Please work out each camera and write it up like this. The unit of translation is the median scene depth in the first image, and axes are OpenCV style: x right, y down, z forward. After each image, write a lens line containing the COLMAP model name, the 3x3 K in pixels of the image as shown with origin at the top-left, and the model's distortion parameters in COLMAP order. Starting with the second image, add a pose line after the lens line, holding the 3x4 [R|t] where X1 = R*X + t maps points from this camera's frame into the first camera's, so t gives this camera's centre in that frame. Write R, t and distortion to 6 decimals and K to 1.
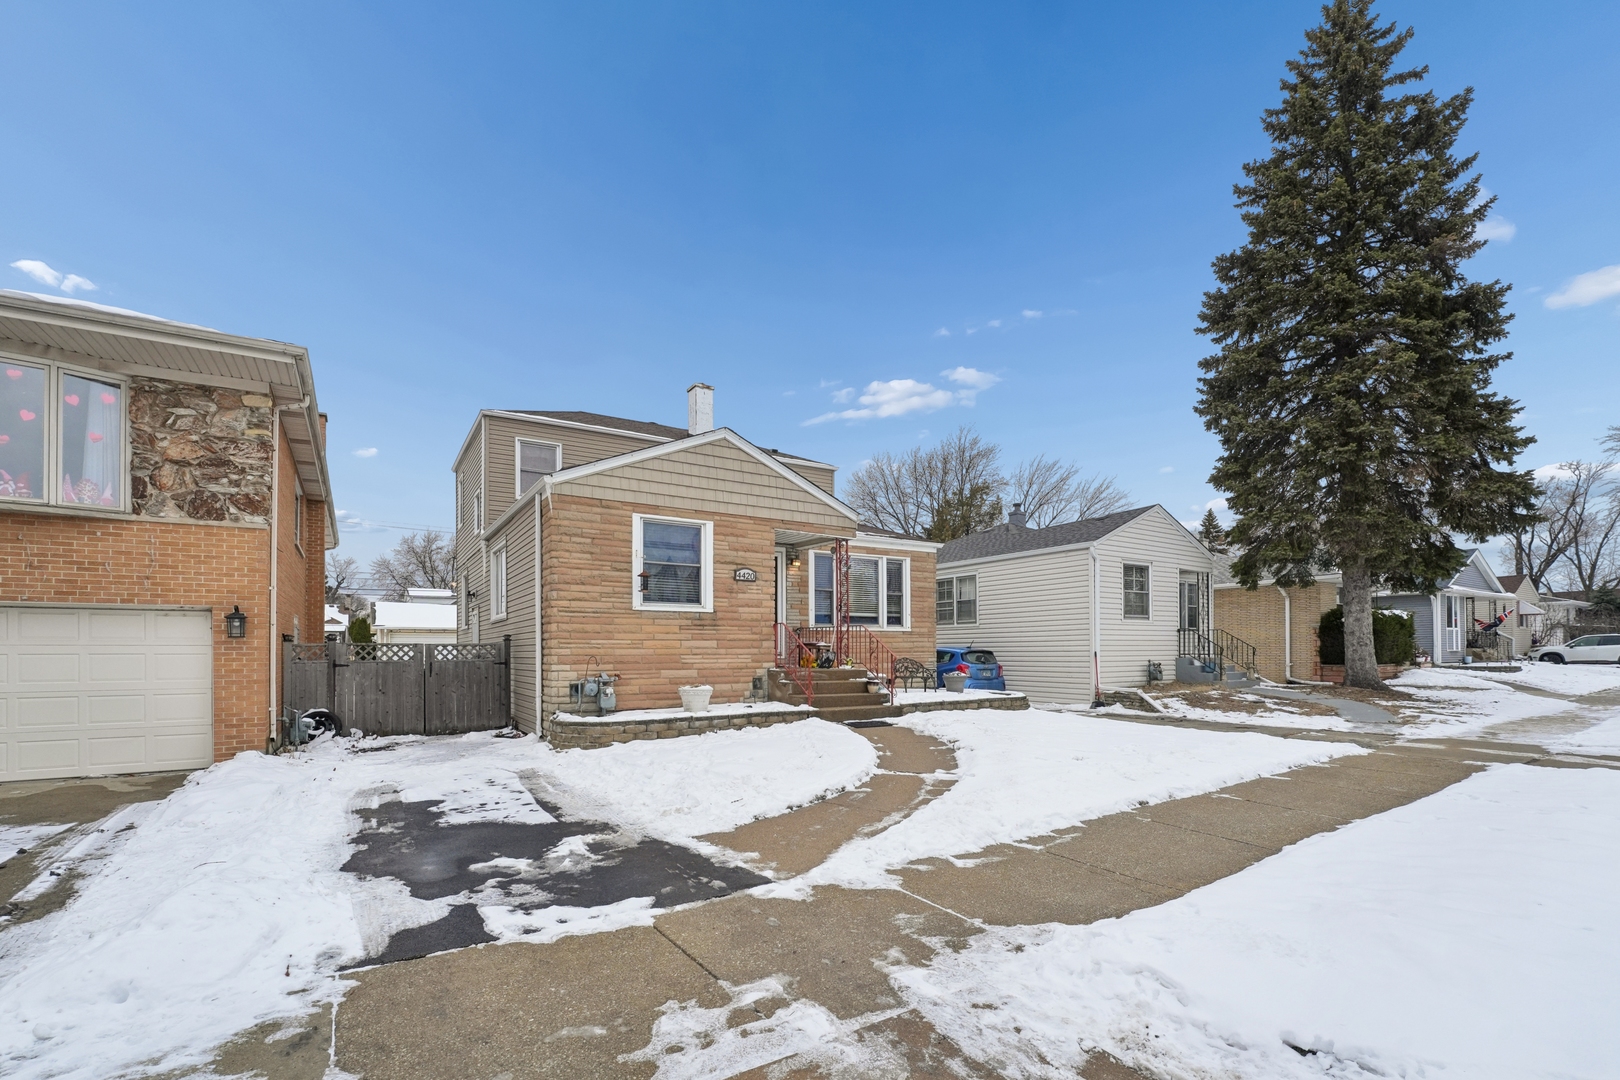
lens RADIAL K [[686.6, 0, 807.4], [0, 686.6, 557.5], [0, 0, 1]] dist [-0.018984, -0.000001]
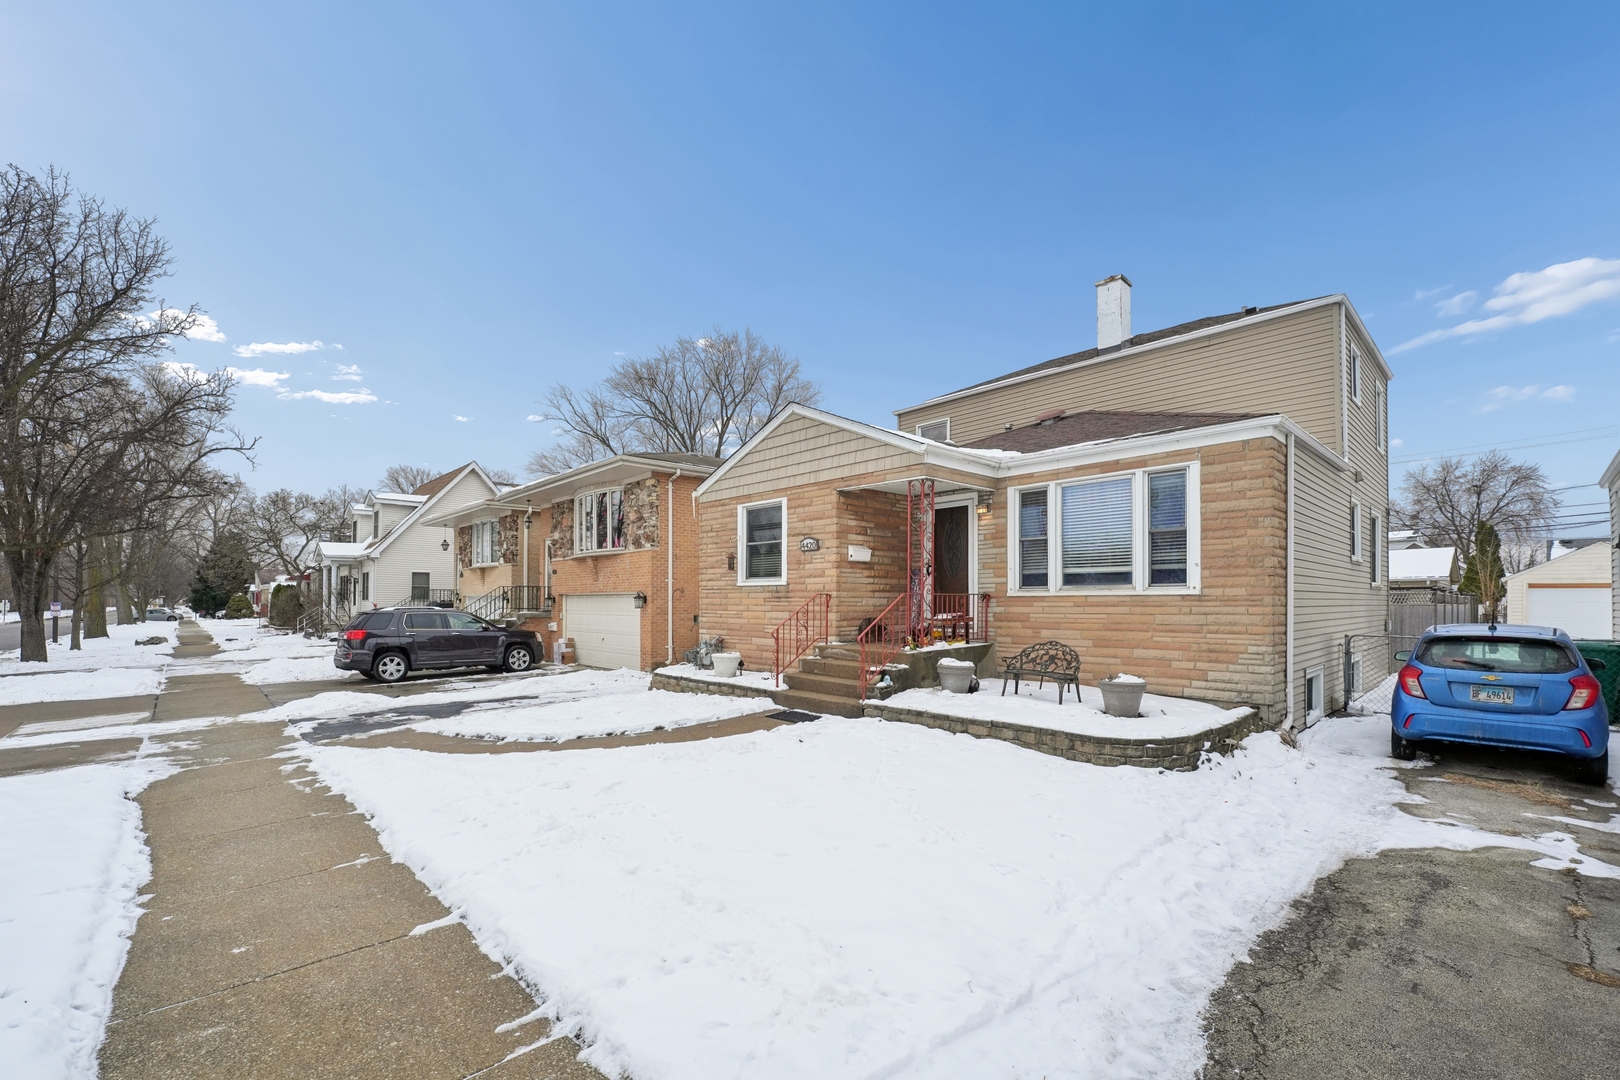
lens RADIAL K [[679.1, 0, 811.5], [0, 679.1, 519.3], [0, 0, 1]] dist [-0.017994, 0.000066]
pose [[0.185684, -0.113213, -0.976066, 0.839915], [0.130325, 0.987402, -0.089735, 0.075519], [0.973929, -0.110543, 0.198099, 0.803917]]
